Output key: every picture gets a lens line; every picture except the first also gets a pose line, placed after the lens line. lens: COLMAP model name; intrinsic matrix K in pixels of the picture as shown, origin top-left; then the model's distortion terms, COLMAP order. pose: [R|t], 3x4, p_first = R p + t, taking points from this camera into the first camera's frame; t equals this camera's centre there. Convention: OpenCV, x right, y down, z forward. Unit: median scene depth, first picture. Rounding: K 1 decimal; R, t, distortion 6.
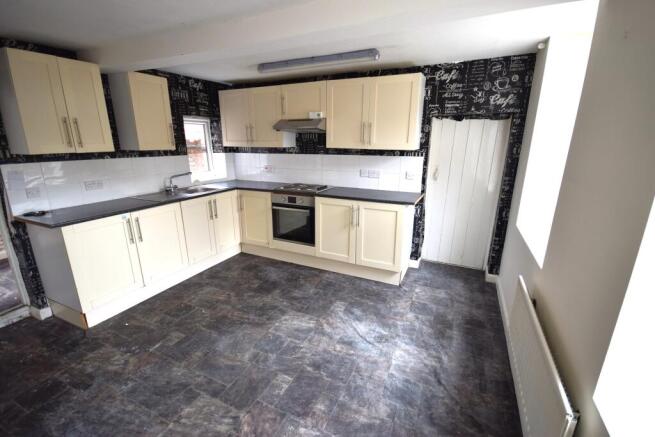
lens RADIAL K [[290.4, 0, 327.6], [0, 290.4, 218.7], [0, 0, 1]] dist [-0.001034, -0.000433]
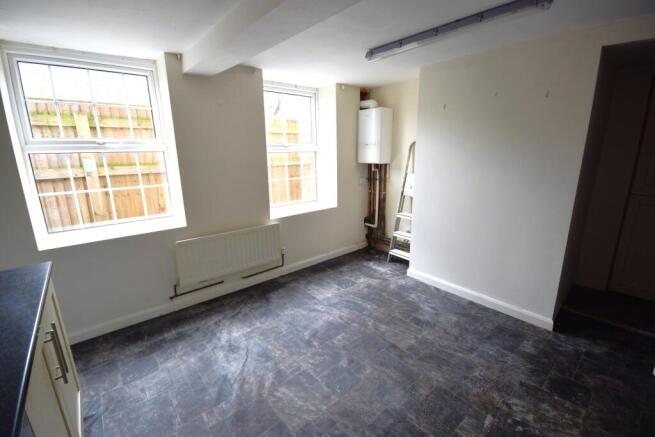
lens RADIAL K [[290.4, 0, 327.2], [0, 290.4, 217.7], [0, 0, 1]] dist [-0.001034, -0.000433]
pose [[-0.913100, -0.089774, 0.397729, -0.470558], [0.115553, 0.878490, 0.463576, -0.402632], [-0.391018, 0.469251, -0.791776, 1.512302]]
